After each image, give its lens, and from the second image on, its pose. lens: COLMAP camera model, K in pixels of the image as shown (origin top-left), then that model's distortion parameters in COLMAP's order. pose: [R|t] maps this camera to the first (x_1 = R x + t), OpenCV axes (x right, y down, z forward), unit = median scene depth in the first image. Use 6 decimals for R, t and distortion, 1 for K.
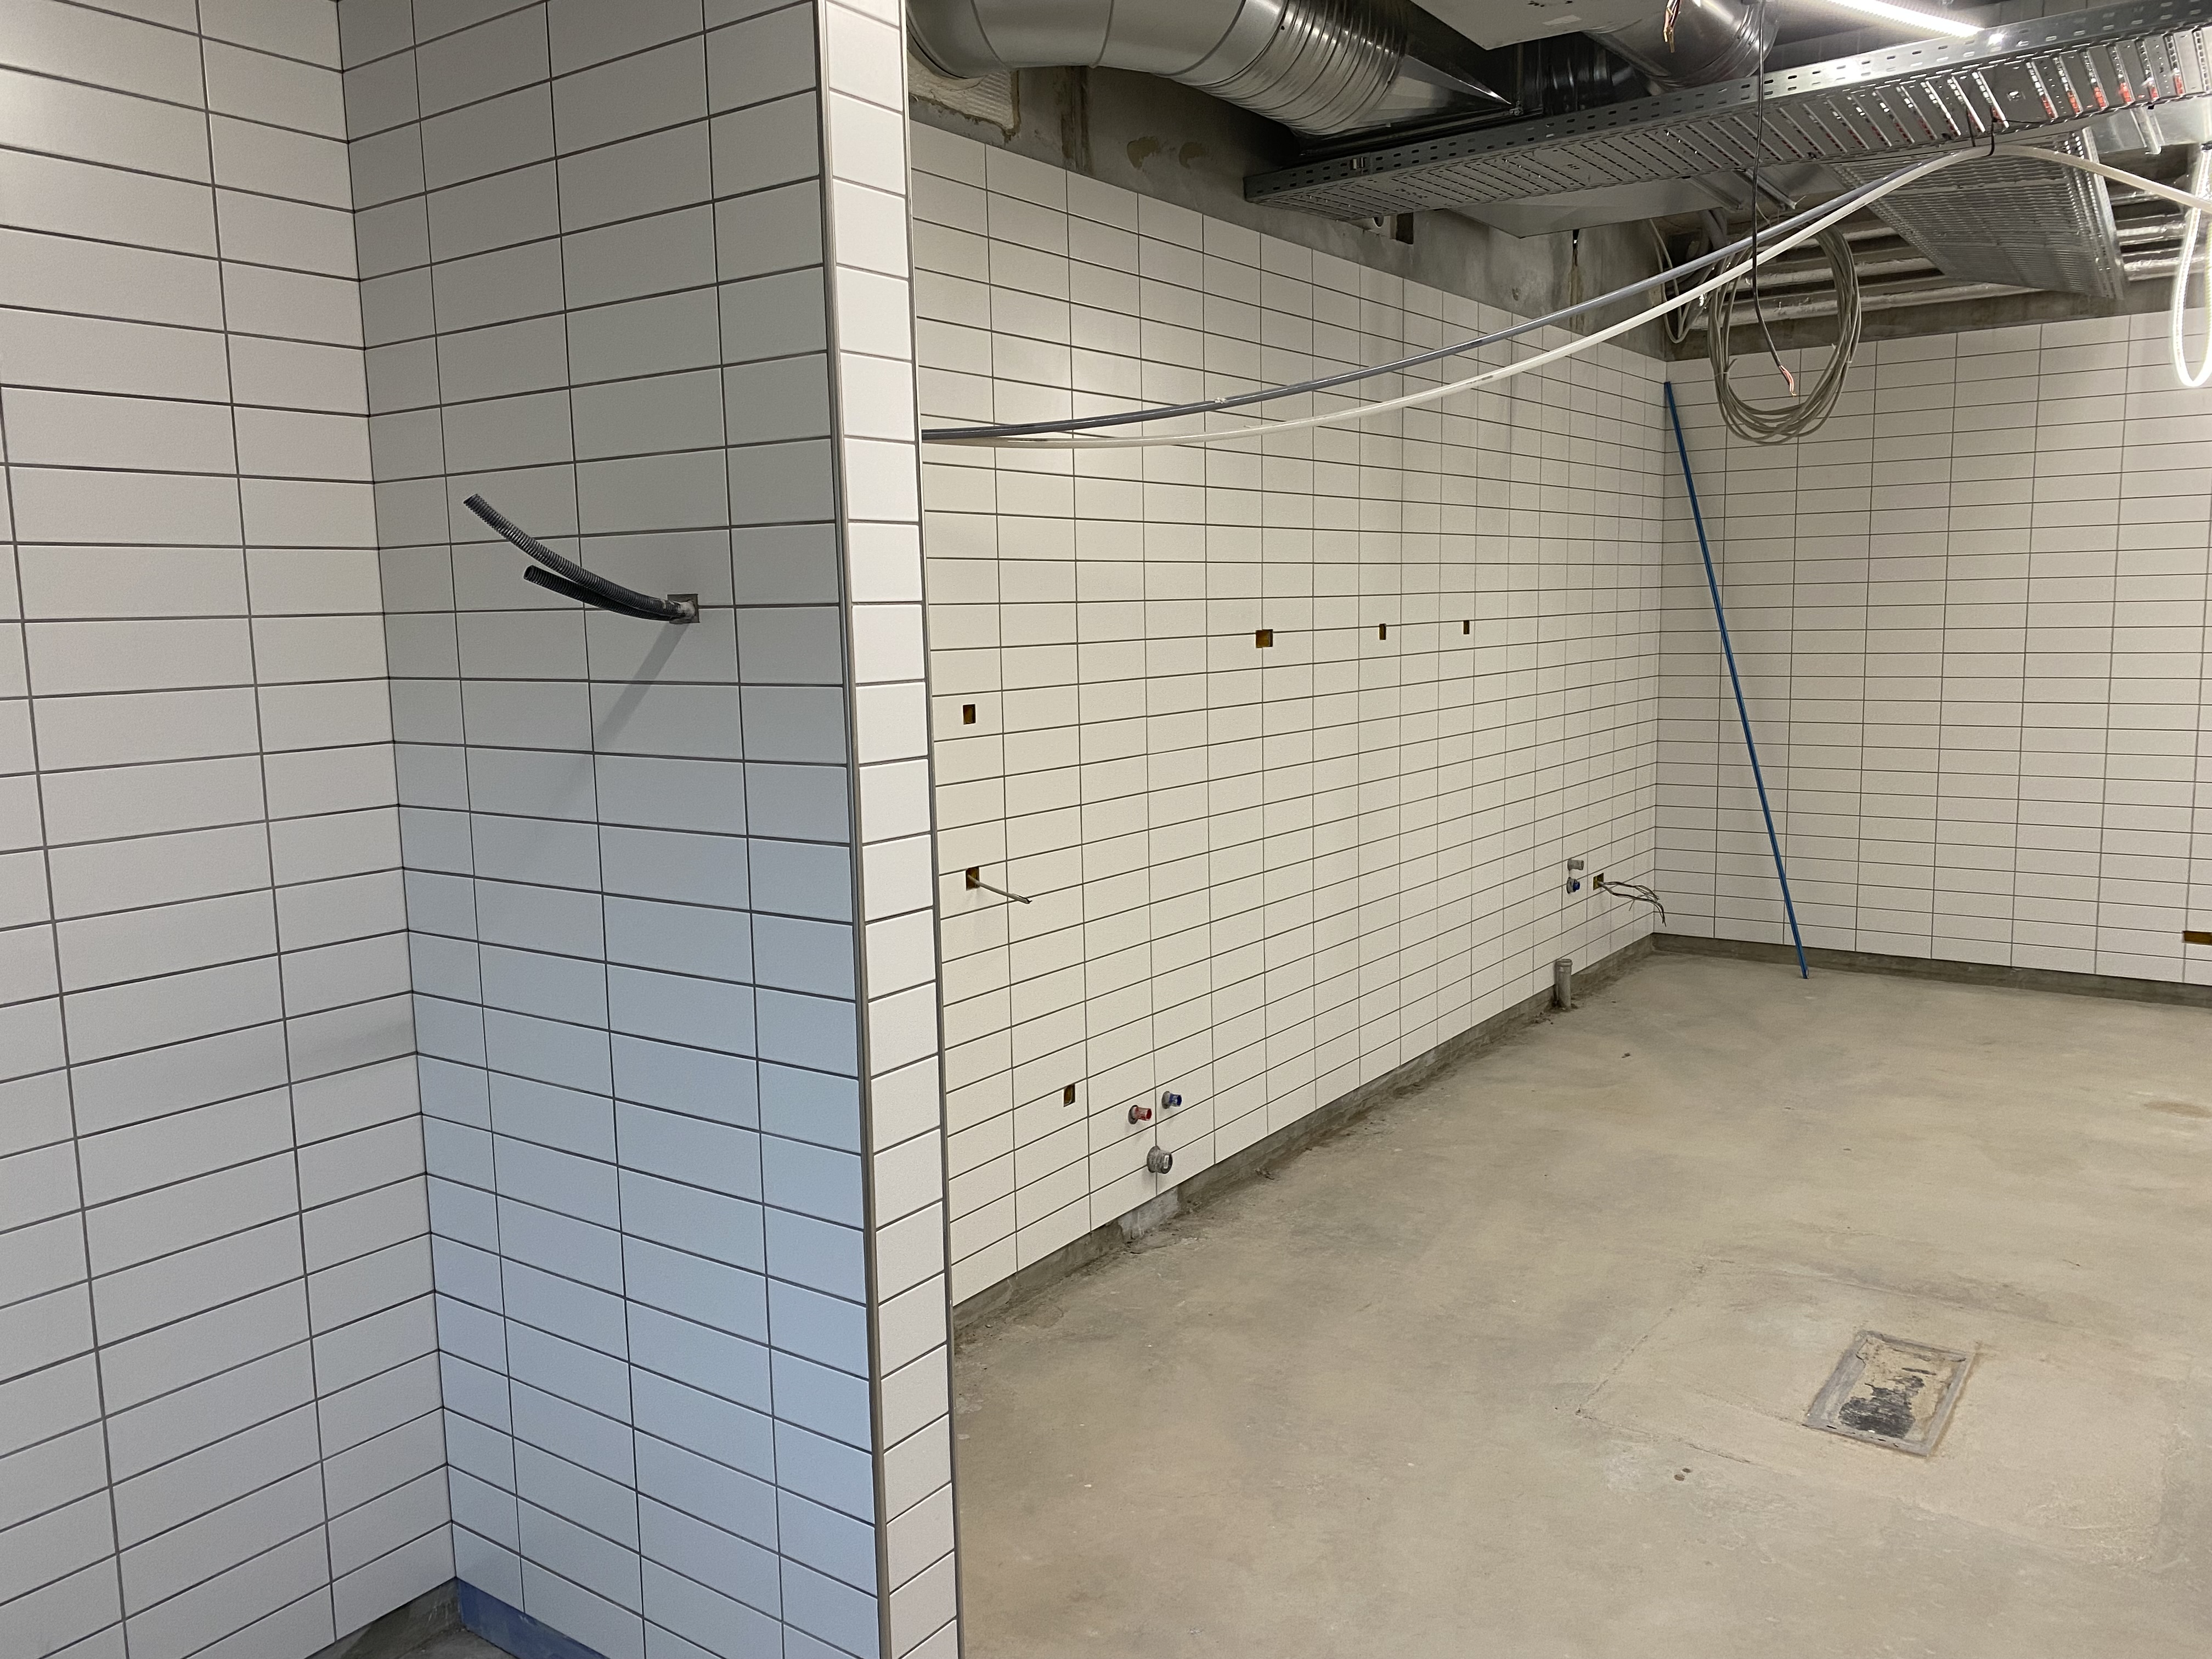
lens RADIAL K [[1683.7, 0, 1106.0], [0, 1683.7, 829.5], [0, 0, 1]] dist [0.035755, -0.031917]
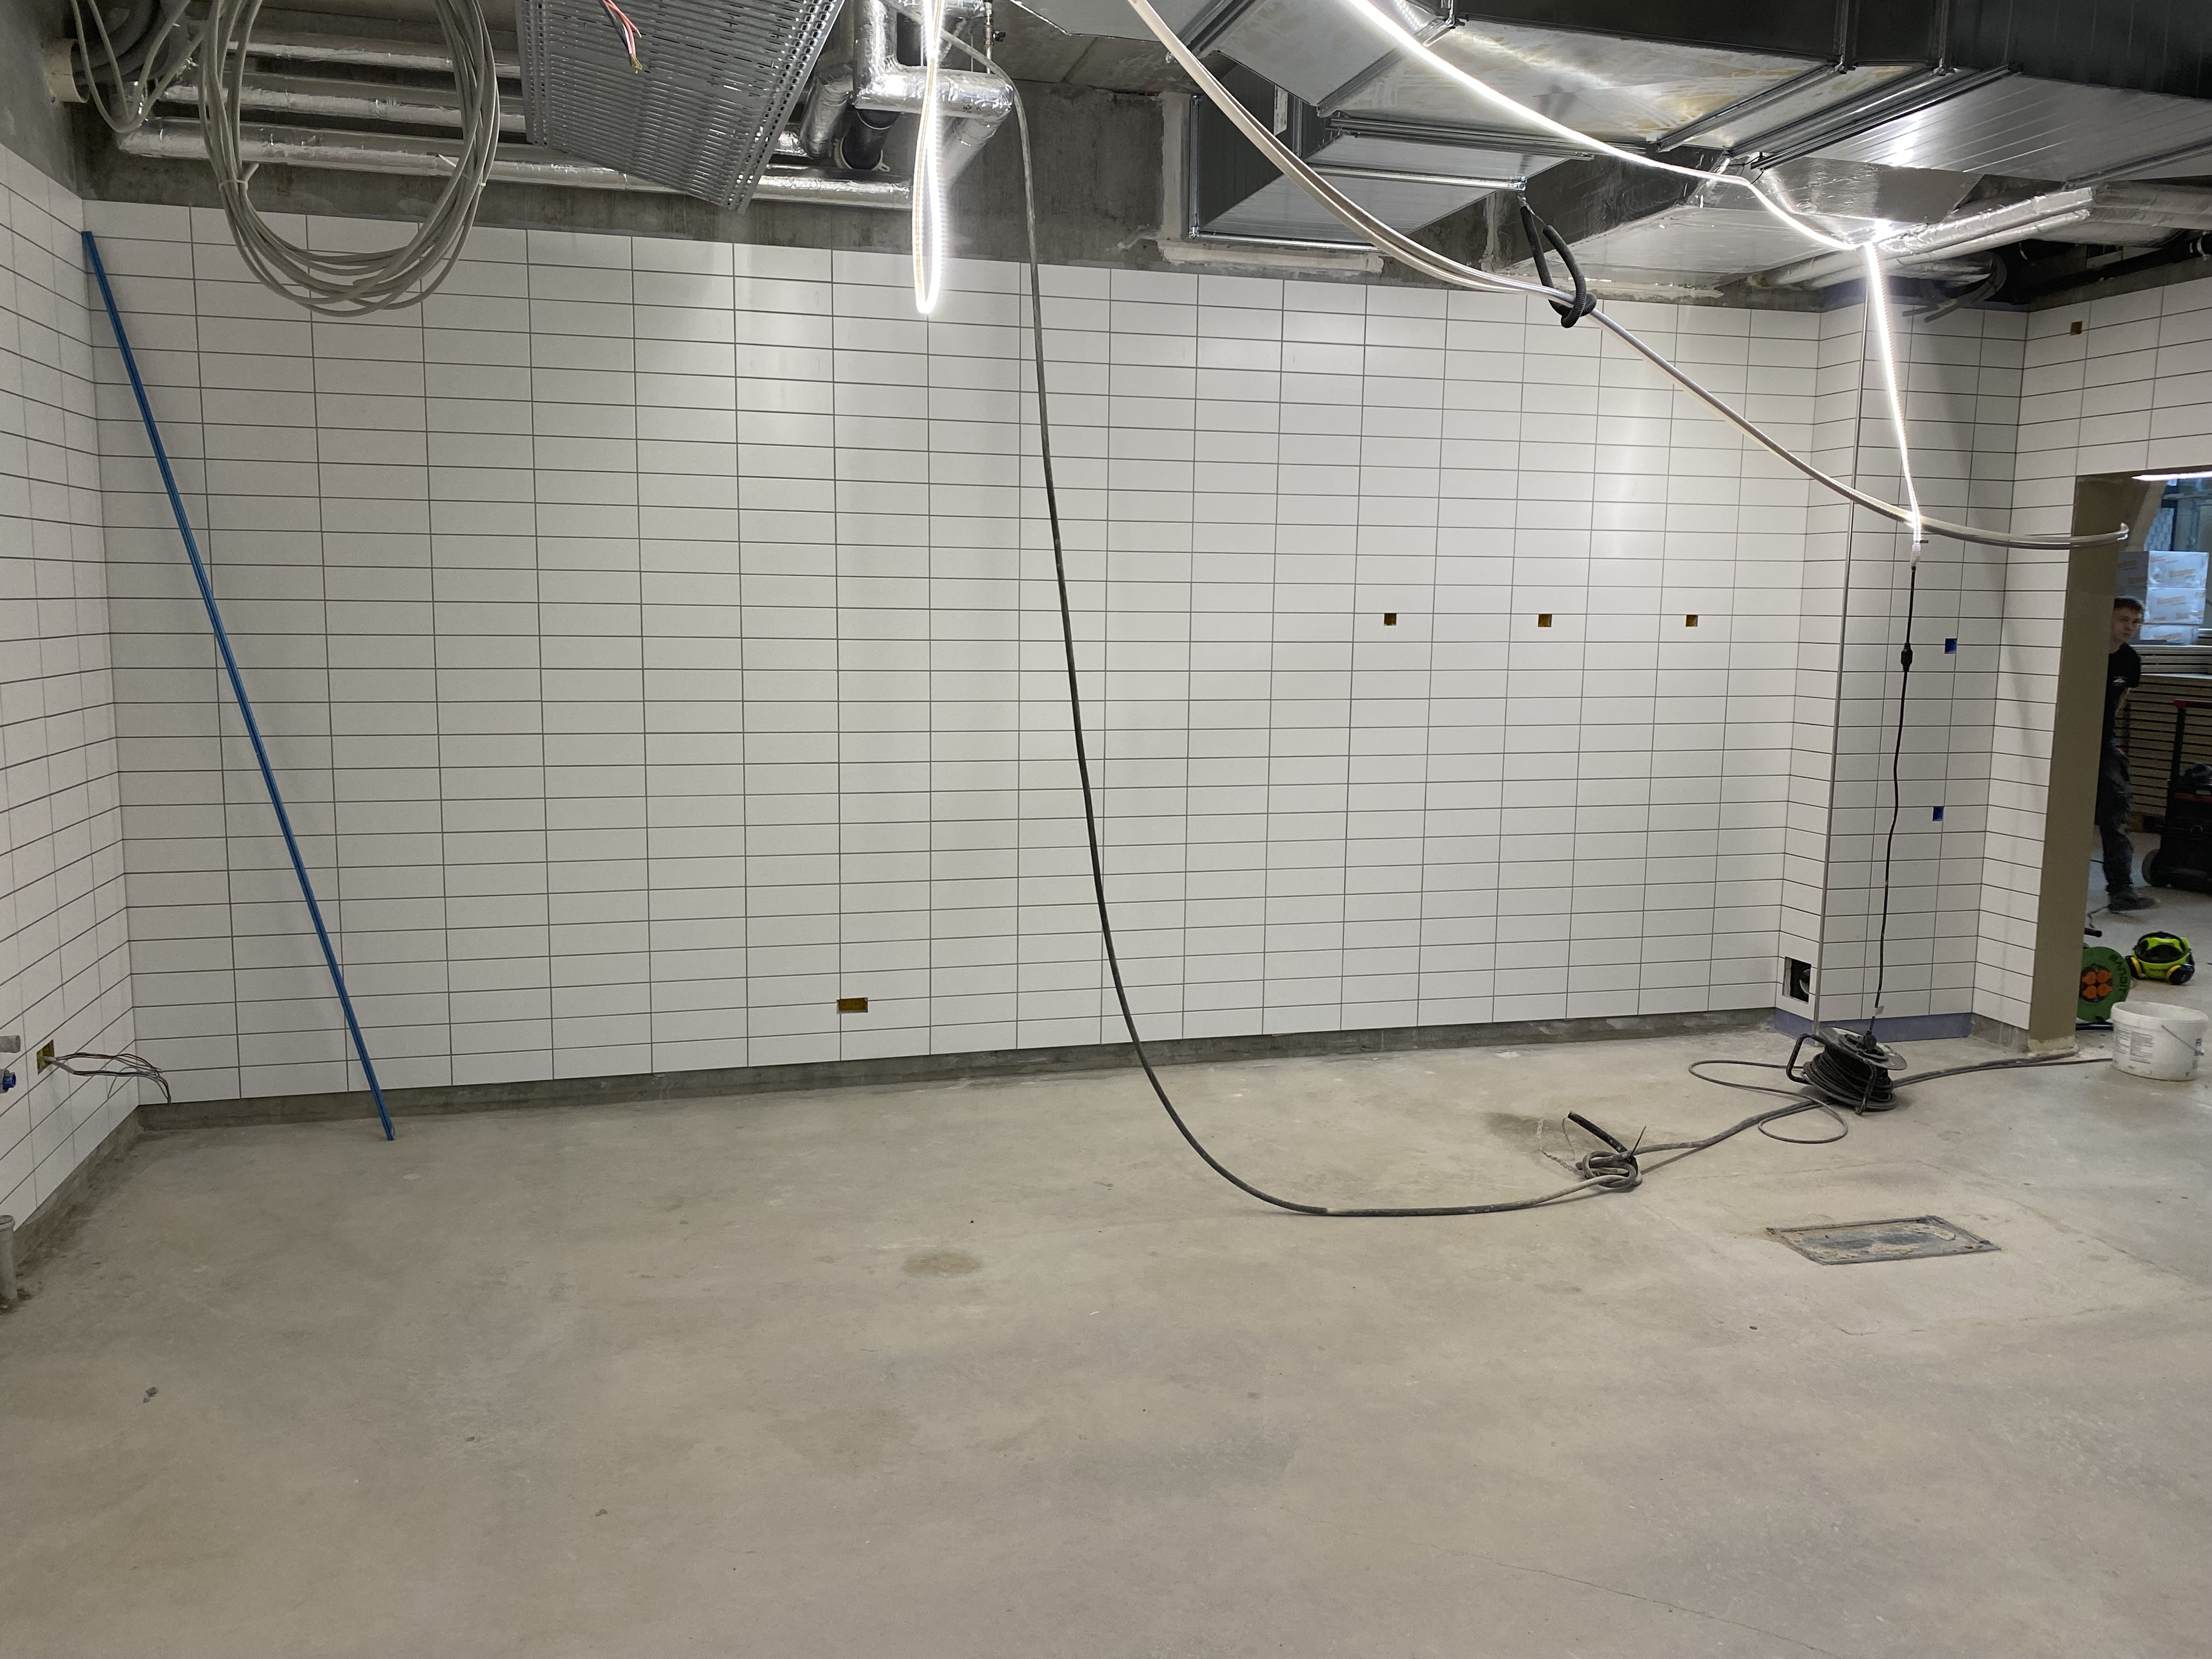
lens RADIAL K [[1668.9, 0, 1092.6], [0, 1668.9, 818.8], [0, 0, 1]] dist [0.028828, -0.032804]
pose [[0.635200, -0.072120, 0.768973, 0.082758], [0.076218, 0.996624, 0.030511, -0.043419], [-0.768578, 0.039229, 0.638552, 0.355948]]
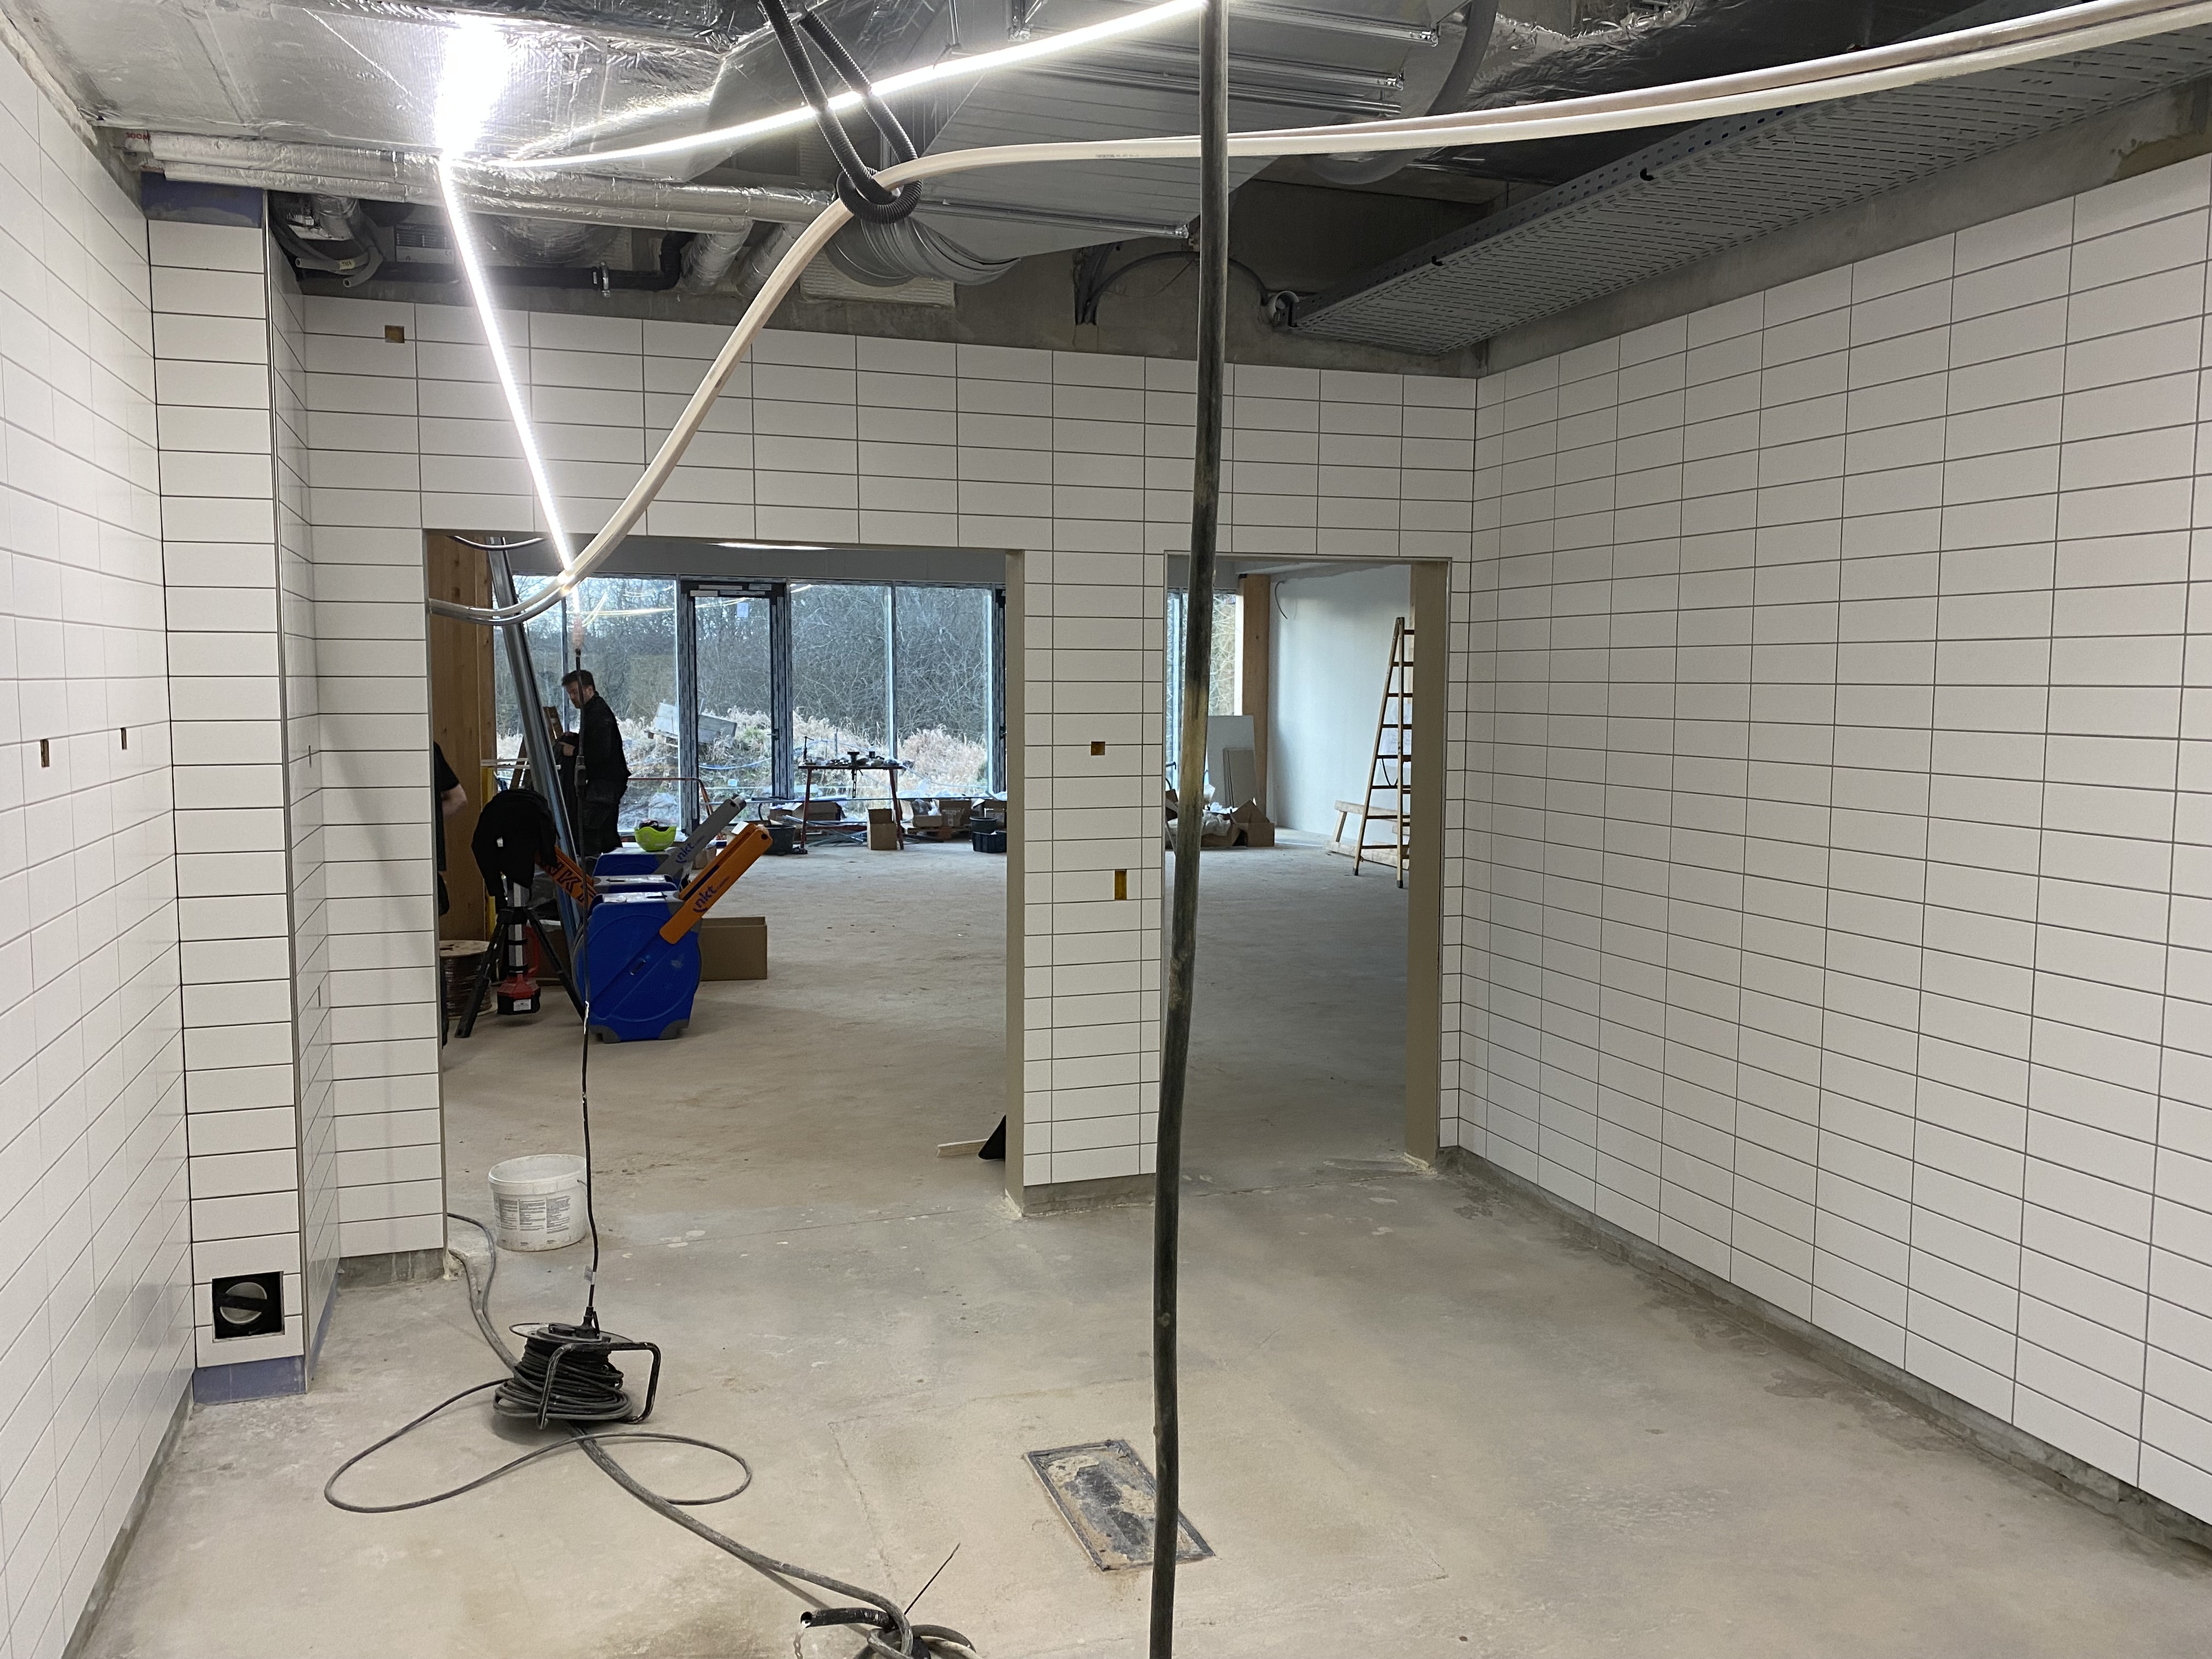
lens RADIAL K [[1683.7, 0, 1106.0], [0, 1683.7, 829.5], [0, 0, 1]] dist [0.035755, -0.031917]
pose [[-0.815640, -0.034996, 0.577500, 0.468448], [0.089355, 0.978573, 0.185502, -0.137684], [-0.571617, 0.202905, -0.795036, 0.913191]]
